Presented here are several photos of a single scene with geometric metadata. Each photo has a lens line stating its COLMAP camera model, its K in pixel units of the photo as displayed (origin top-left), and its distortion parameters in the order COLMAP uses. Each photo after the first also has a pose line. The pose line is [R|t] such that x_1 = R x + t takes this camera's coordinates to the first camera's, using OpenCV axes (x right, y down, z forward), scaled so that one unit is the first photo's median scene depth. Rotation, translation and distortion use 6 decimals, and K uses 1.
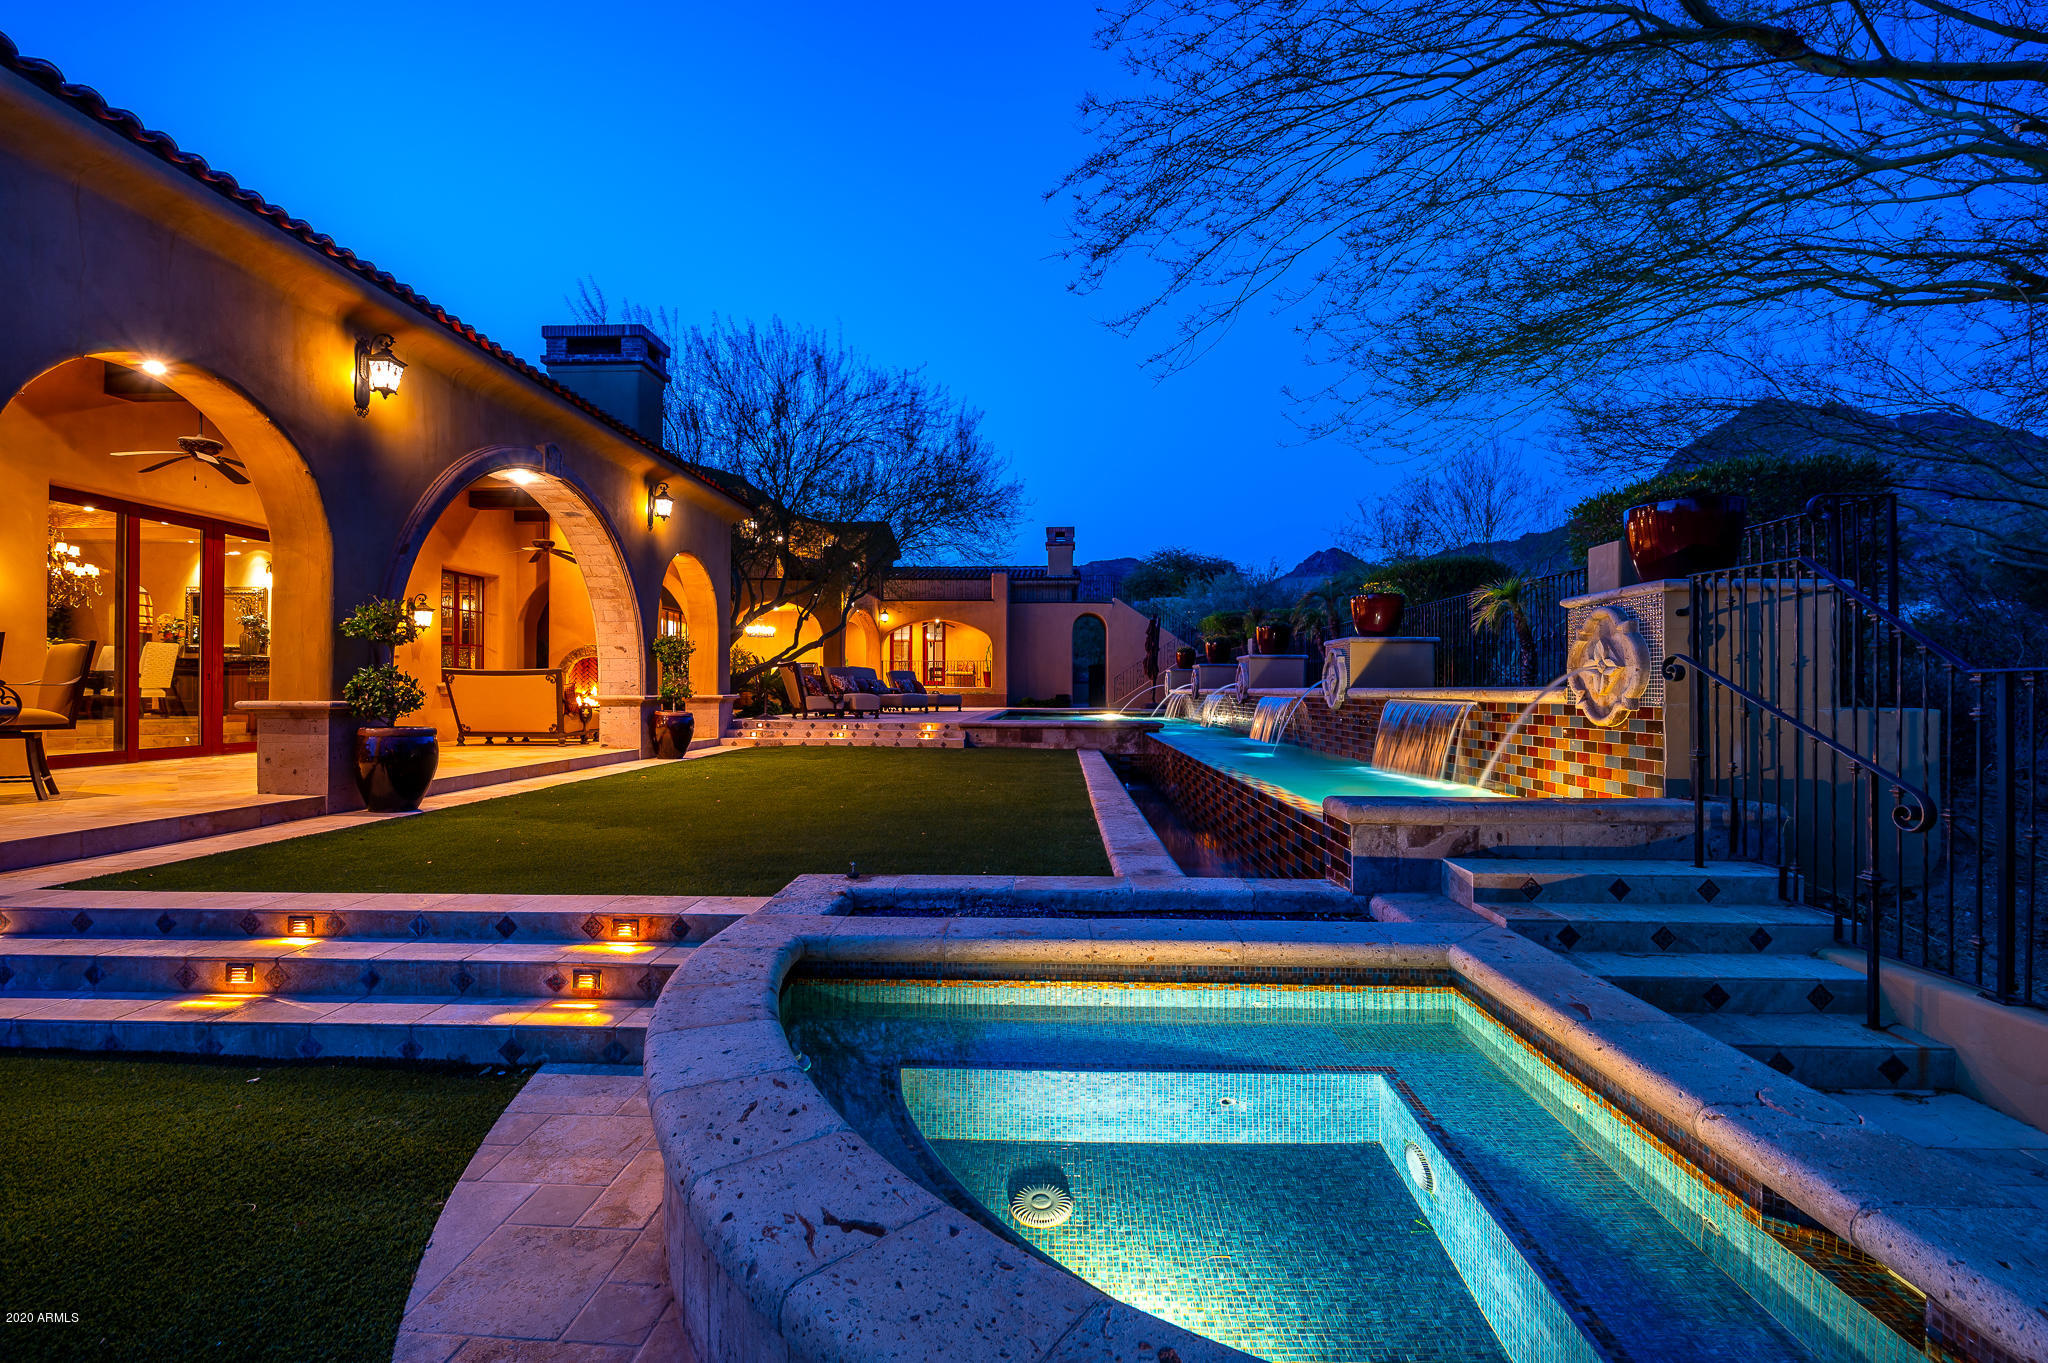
lens RADIAL K [[909.6, 0, 1025.4], [0, 909.6, 683.0], [0, 0, 1]] dist [-0.001138, 0.001504]
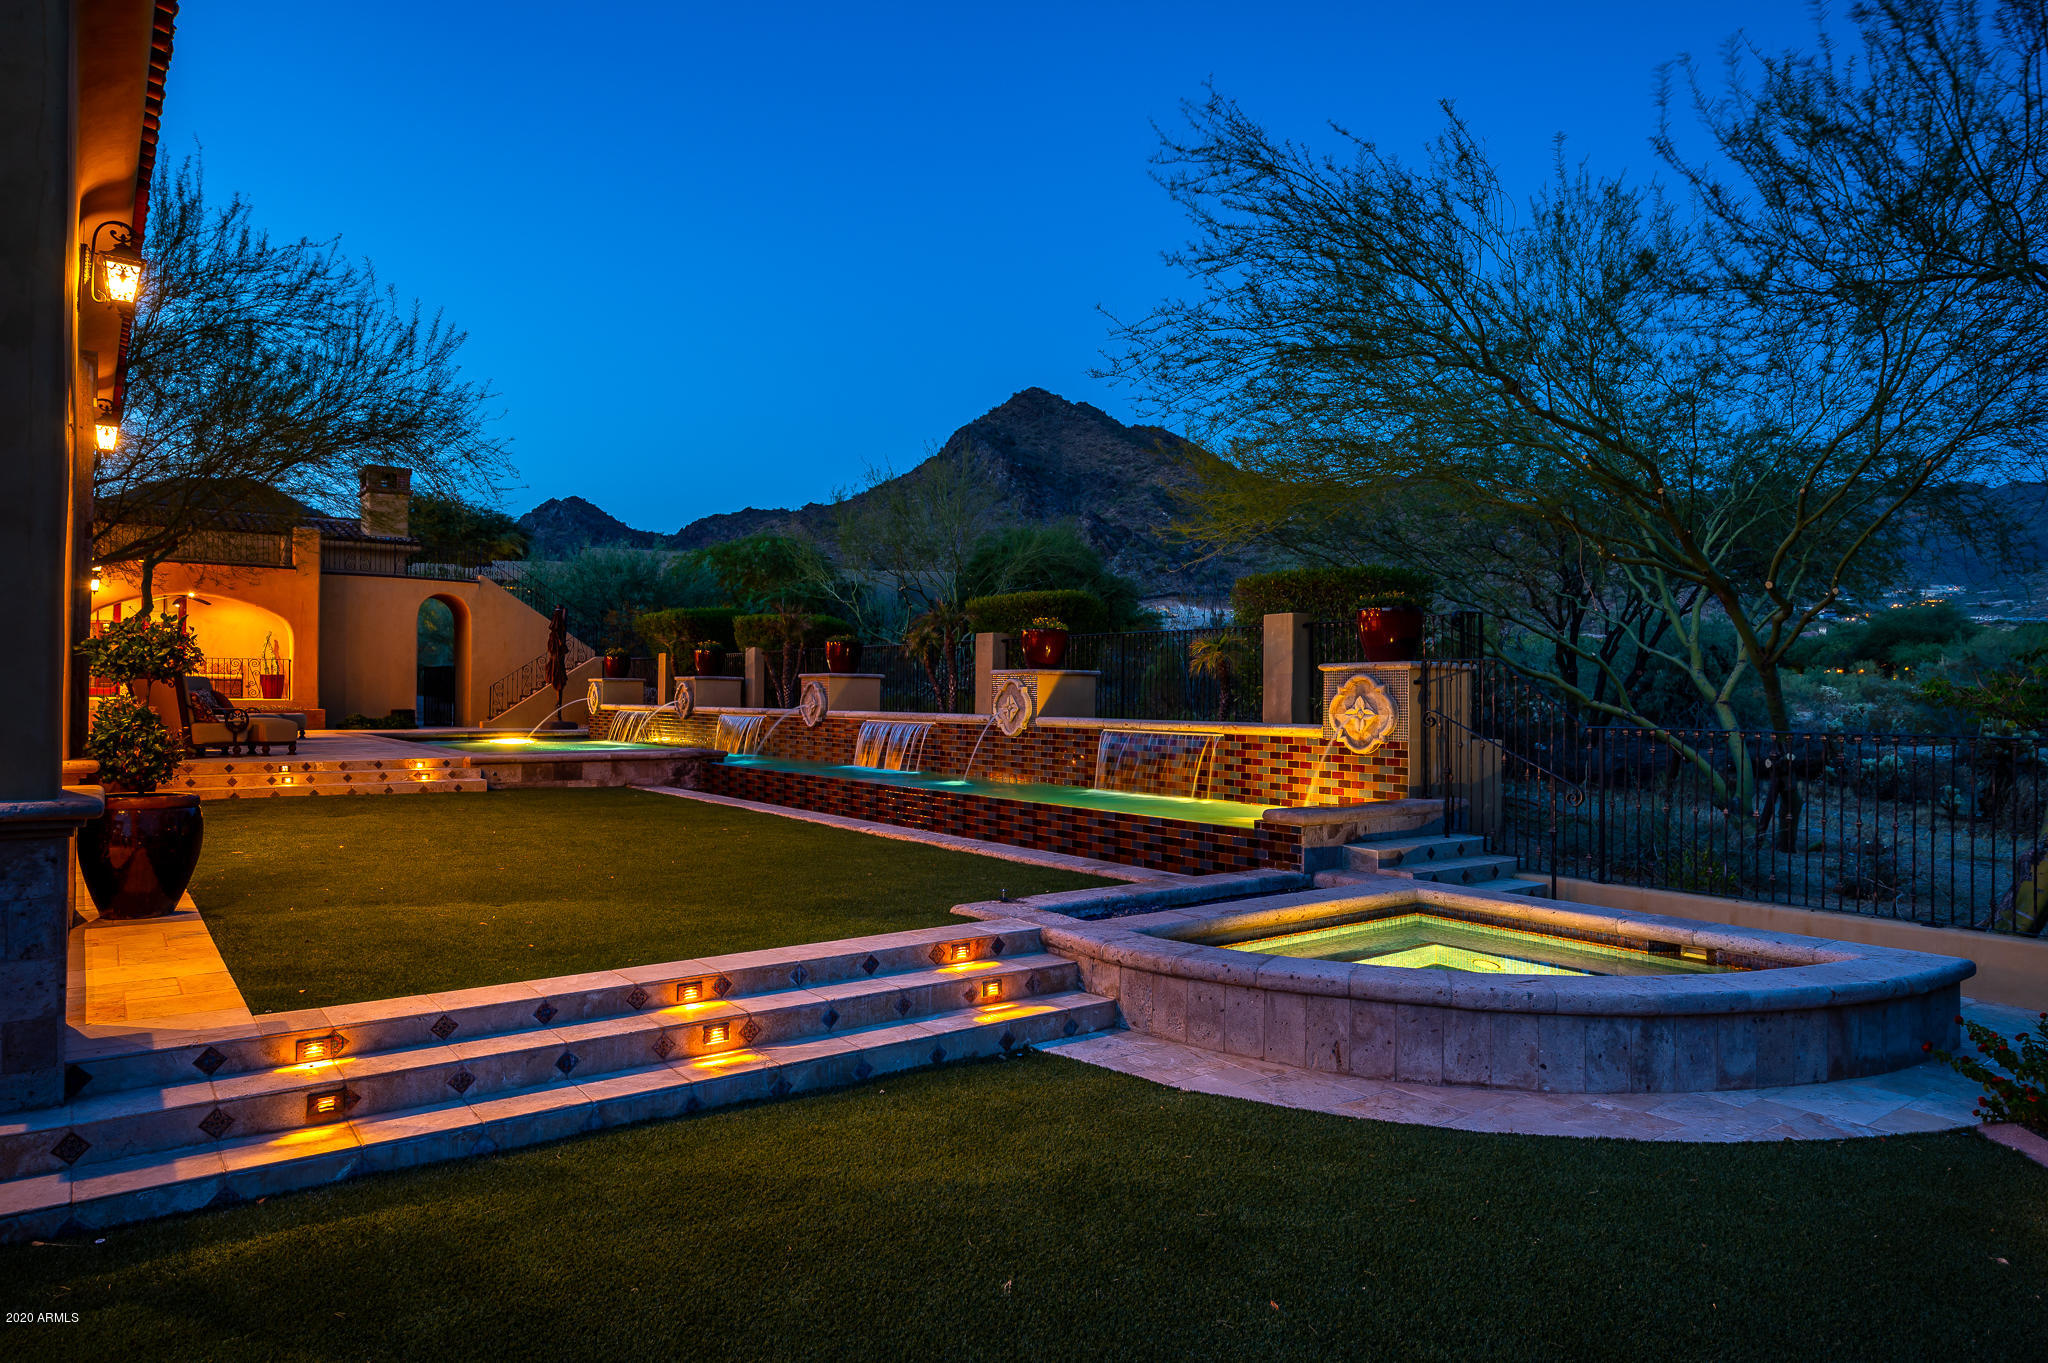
lens RADIAL K [[1234.7, 0, 1035.6], [0, 1234.7, 686.8], [0, 0, 1]] dist [-0.005738, -0.000794]
pose [[0.770777, 0.007357, 0.637063, -0.560292], [-0.009925, 0.999951, 0.000460, -0.030287], [-0.637028, -0.006678, 0.770812, -0.117857]]
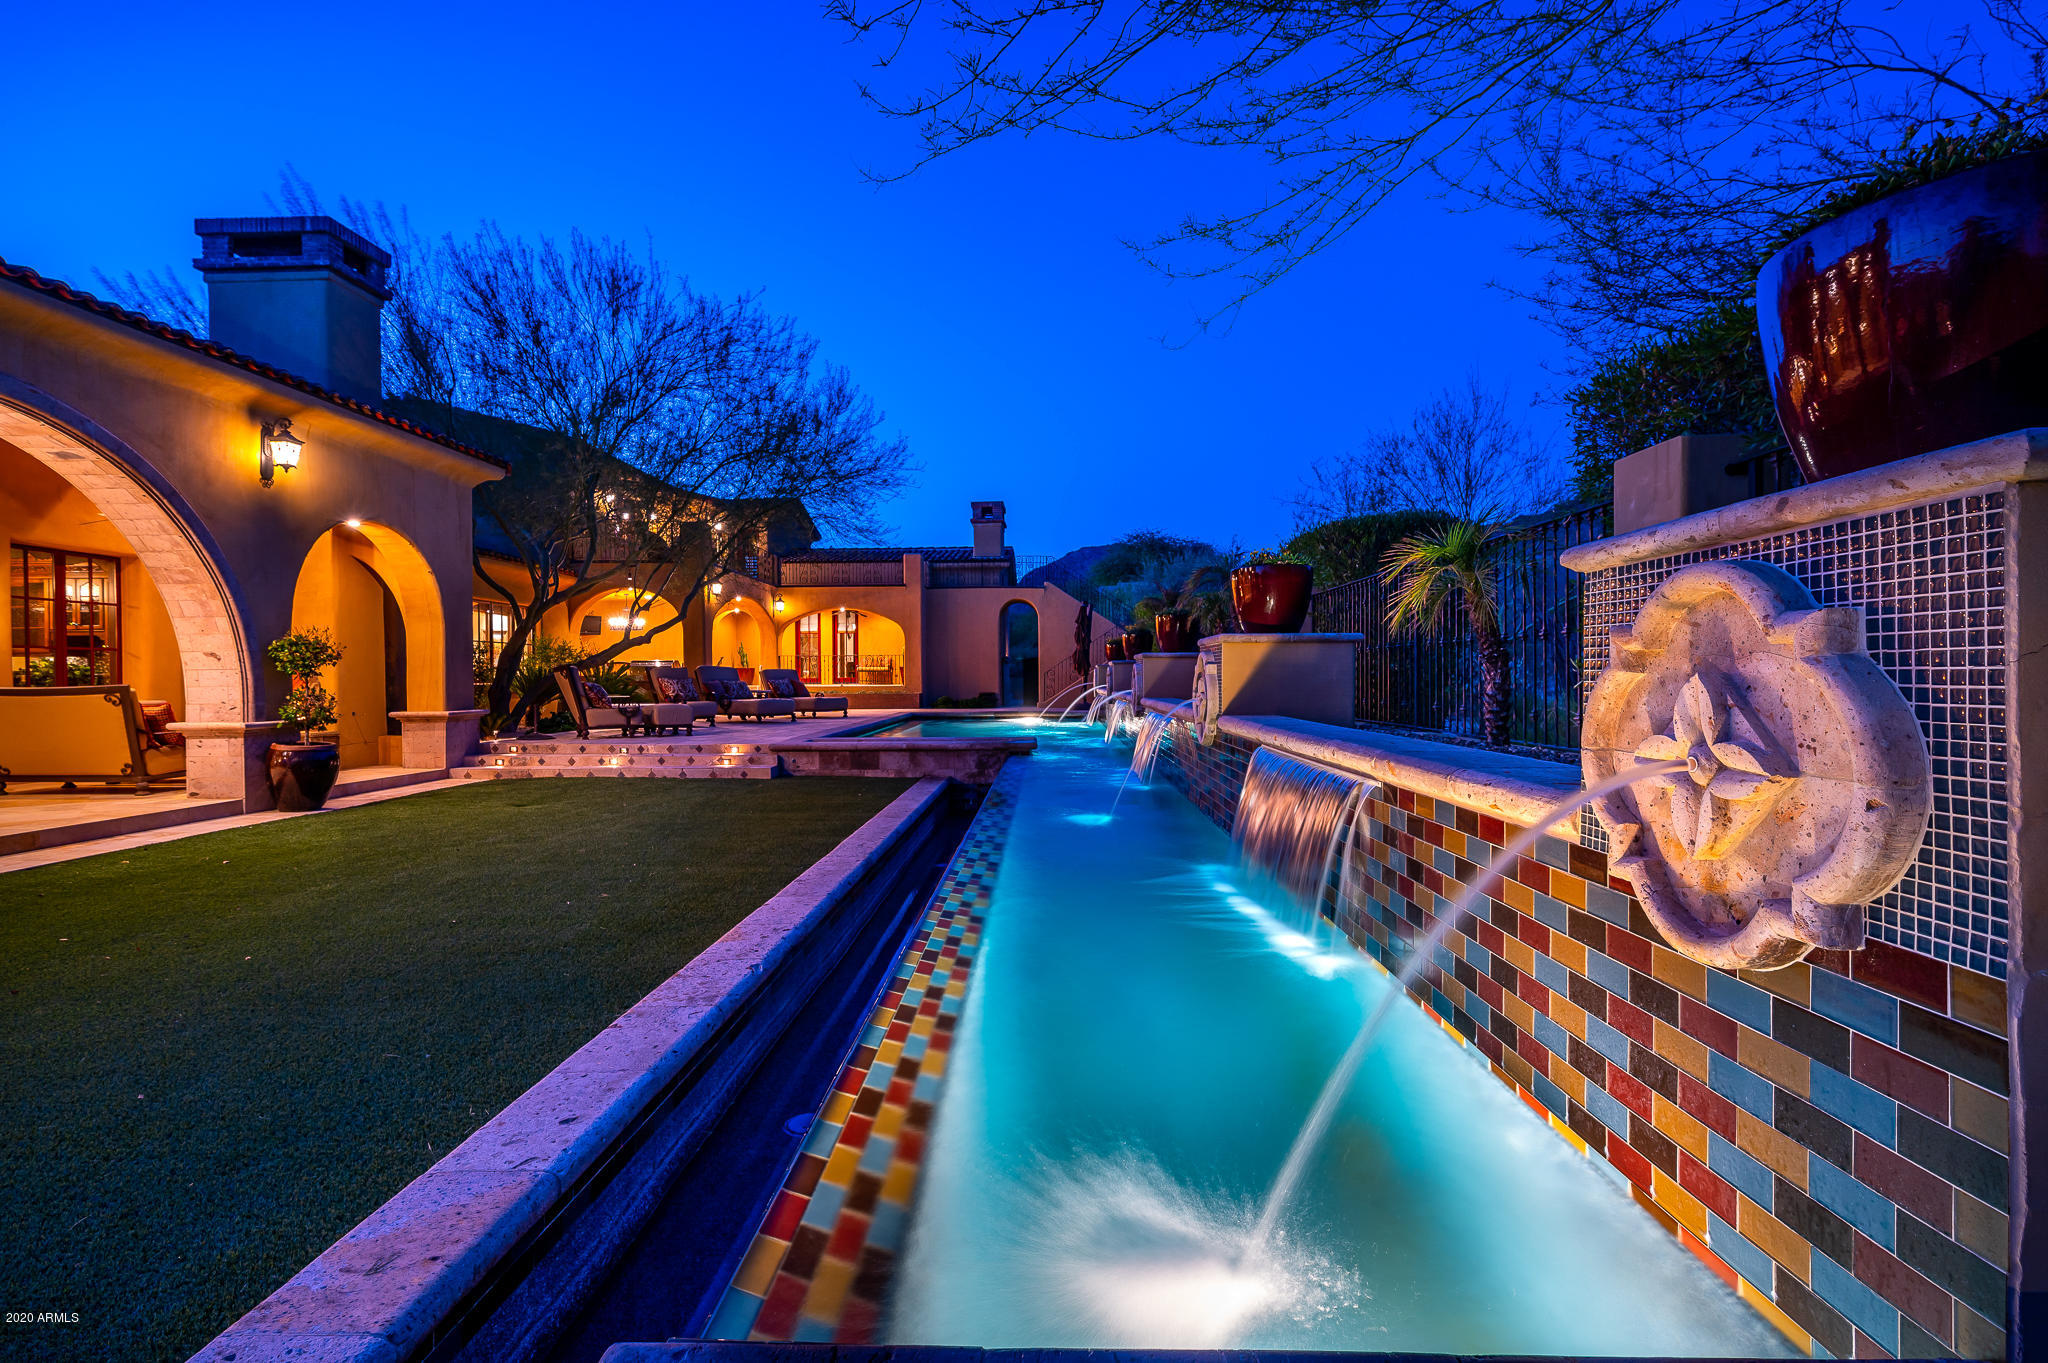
lens RADIAL K [[909.6, 0, 1026.1], [0, 909.6, 684.4], [0, 0, 1]] dist [-0.001138, 0.001504]
pose [[0.999943, -0.008248, 0.006827, 0.213648], [0.008137, 0.999837, 0.016131, -0.026555], [-0.006959, -0.016074, 0.999847, 0.366917]]
